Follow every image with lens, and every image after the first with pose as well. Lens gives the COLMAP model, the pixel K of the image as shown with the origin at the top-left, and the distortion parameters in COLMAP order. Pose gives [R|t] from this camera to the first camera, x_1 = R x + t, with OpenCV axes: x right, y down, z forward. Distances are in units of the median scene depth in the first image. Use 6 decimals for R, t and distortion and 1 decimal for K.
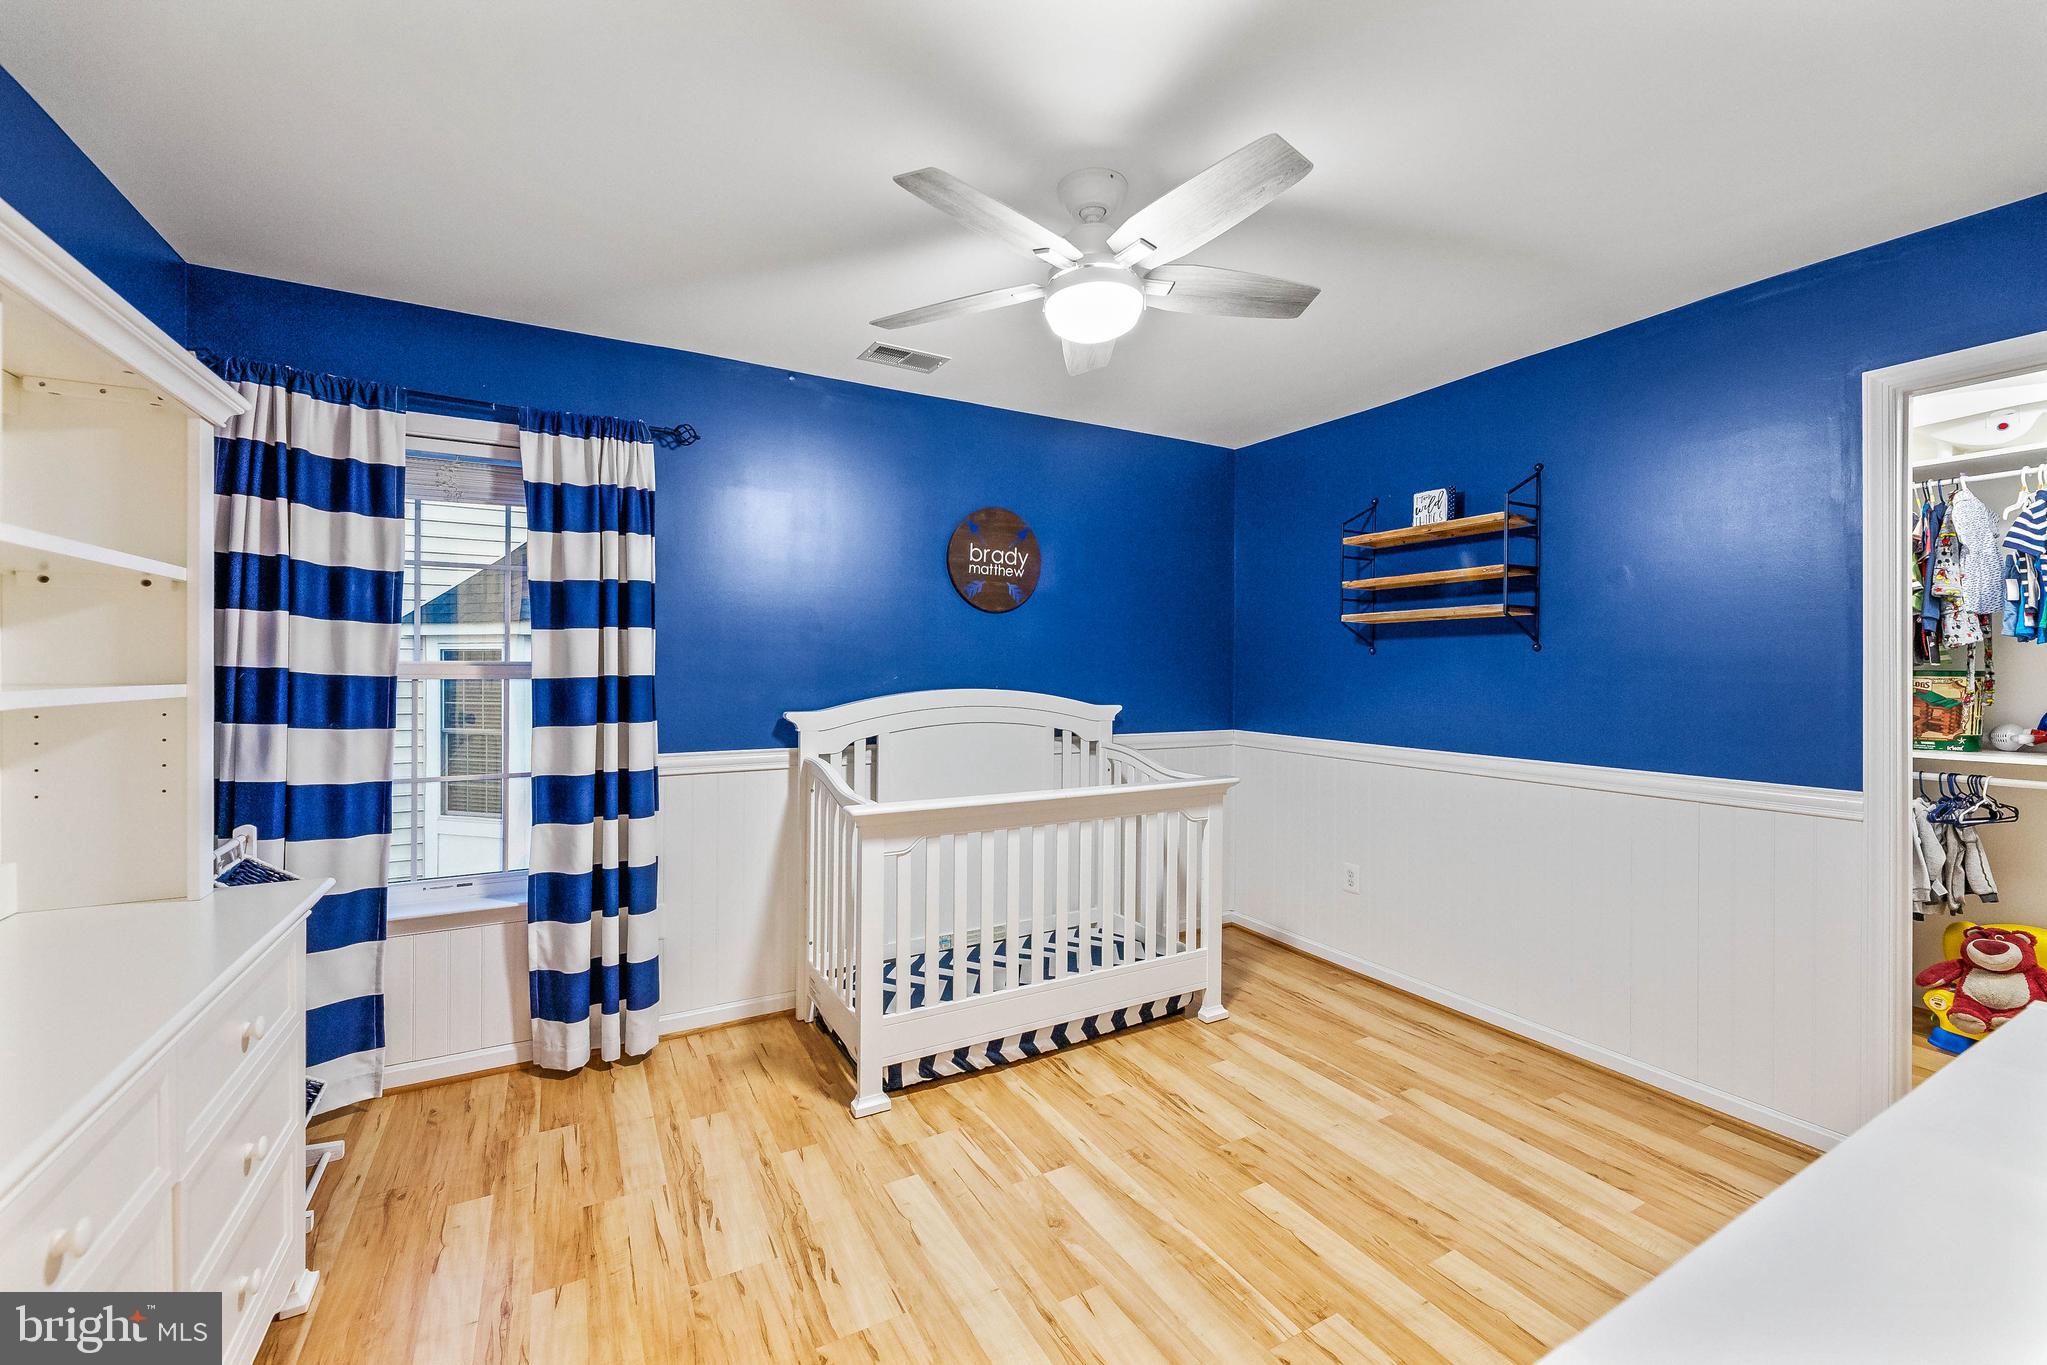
lens RADIAL K [[834.6, 0, 1003.1], [0, 834.6, 667.4], [0, 0, 1]] dist [0.002038, 0.000093]
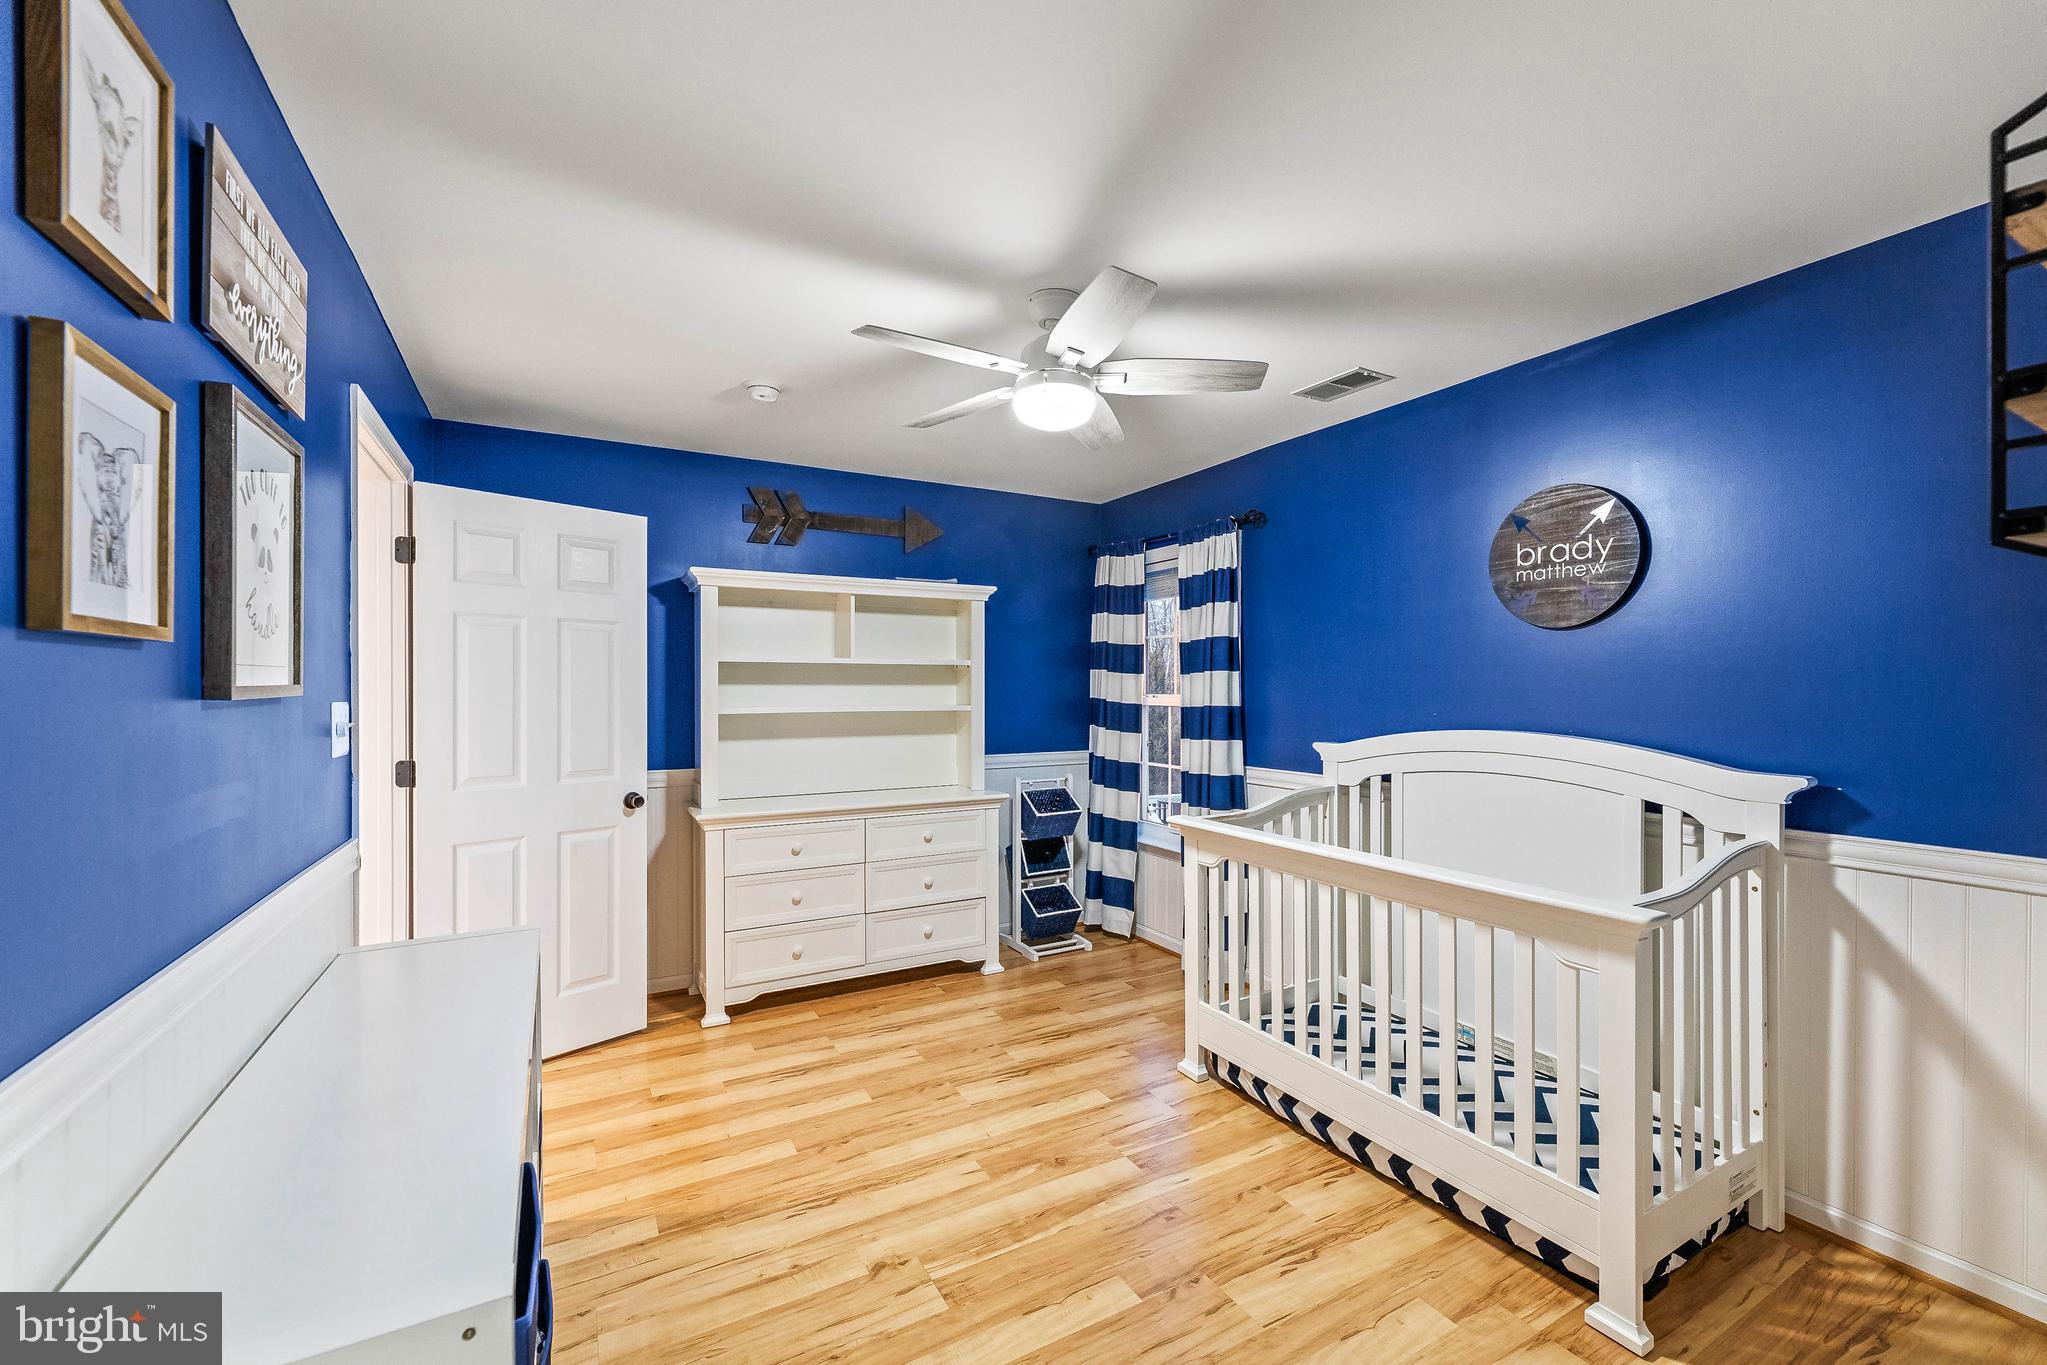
lens RADIAL K [[818.8, 0, 1023.5], [0, 818.8, 682.5], [0, 0, 1]] dist [0.000817, -0.000467]
pose [[0.013348, -0.021654, -0.999676, 0.919598], [-0.021499, 0.999528, -0.021938, 0.009603], [0.999680, 0.021785, 0.012876, 0.680500]]
